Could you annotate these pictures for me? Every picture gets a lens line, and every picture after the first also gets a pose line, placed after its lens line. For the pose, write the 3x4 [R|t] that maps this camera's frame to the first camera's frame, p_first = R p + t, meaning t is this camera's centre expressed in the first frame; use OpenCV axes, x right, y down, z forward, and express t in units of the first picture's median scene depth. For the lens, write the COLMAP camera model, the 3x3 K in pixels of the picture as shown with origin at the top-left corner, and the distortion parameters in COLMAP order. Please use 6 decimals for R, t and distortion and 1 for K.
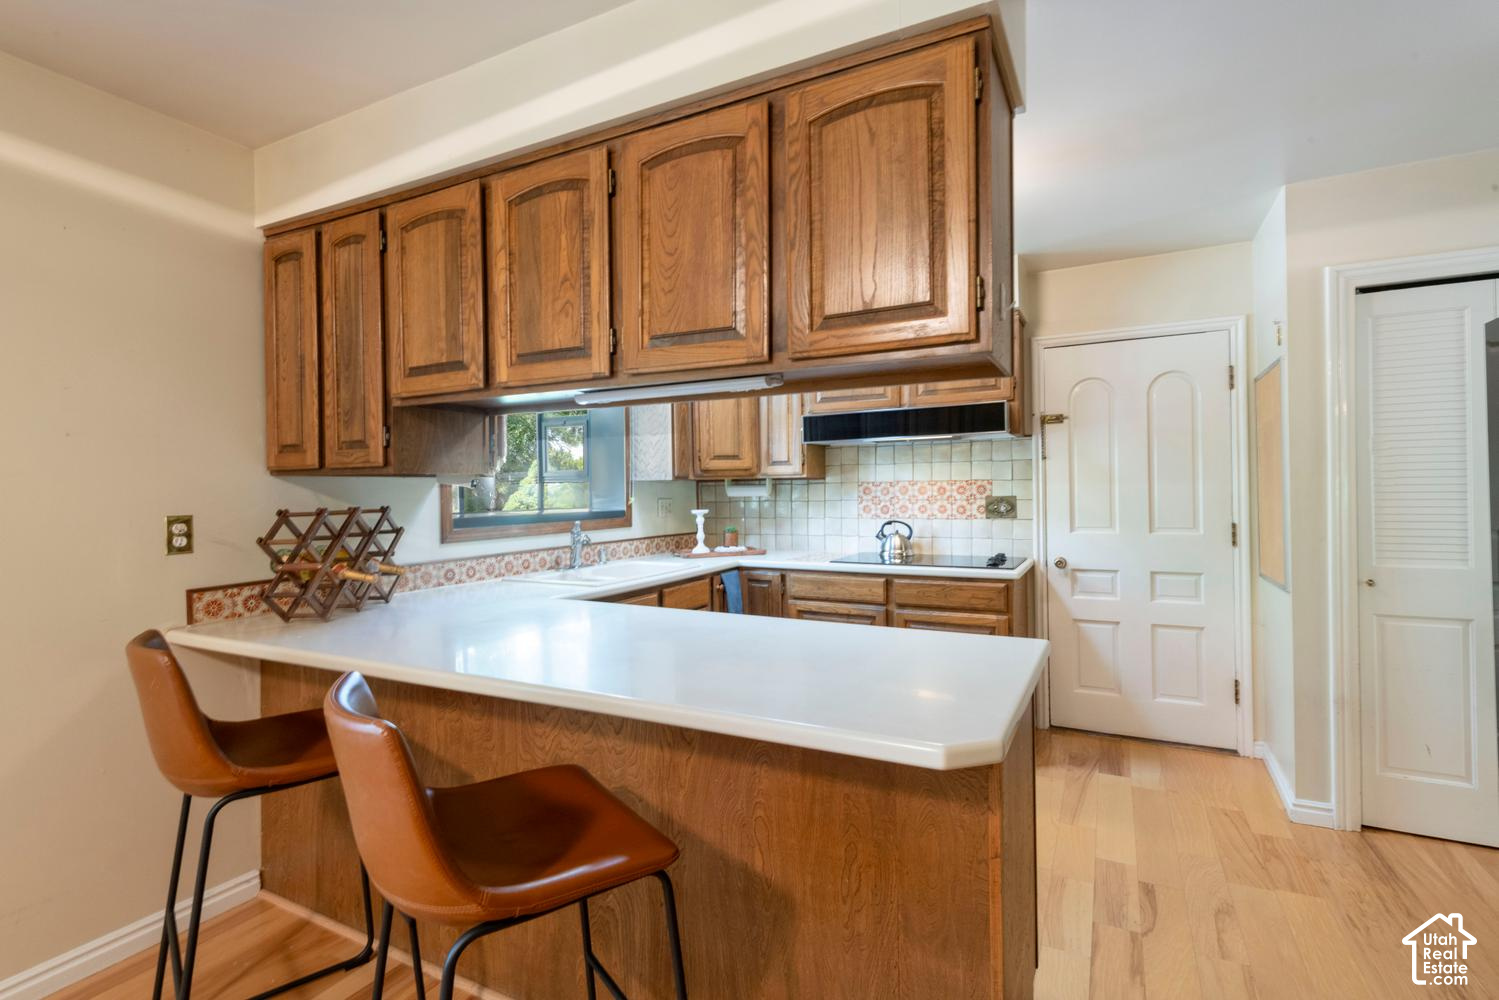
lens RADIAL K [[710.5, 0, 743.0], [0, 710.5, 488.9], [0, 0, 1]] dist [0.016861, 0.000021]
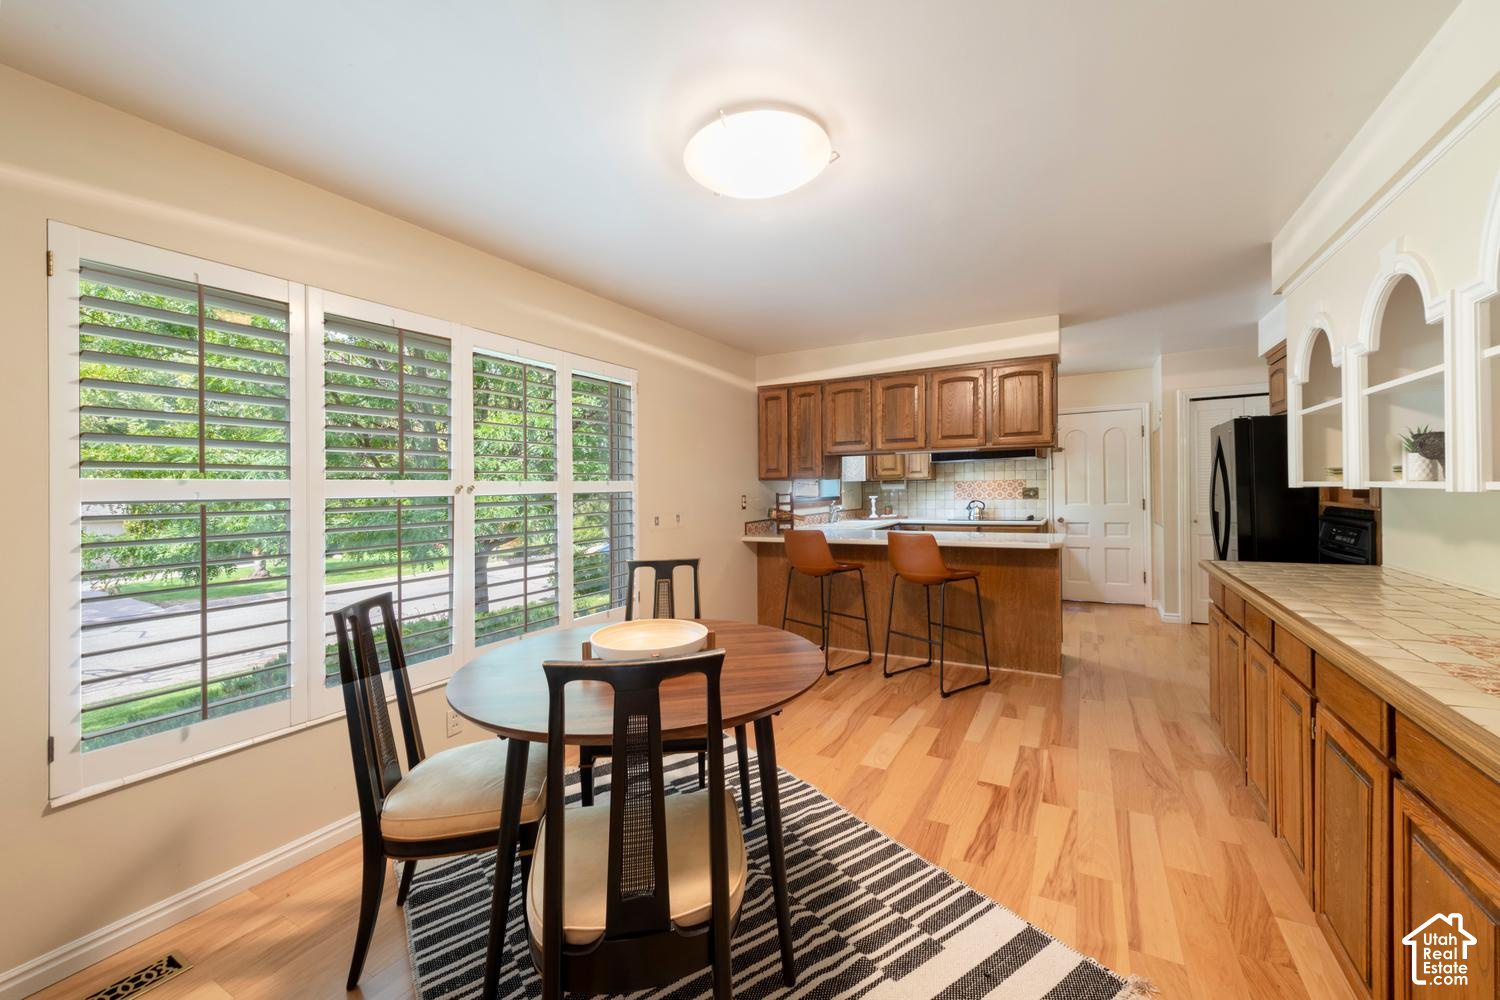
lens RADIAL K [[583.4, 0, 747.4], [0, 583.4, 498.2], [0, 0, 1]] dist [0.002126, -0.000401]
pose [[0.999179, -0.006936, -0.039907, -0.437014], [0.007606, 0.999832, 0.016660, 0.007268], [0.039784, -0.016950, 0.999065, -0.805488]]
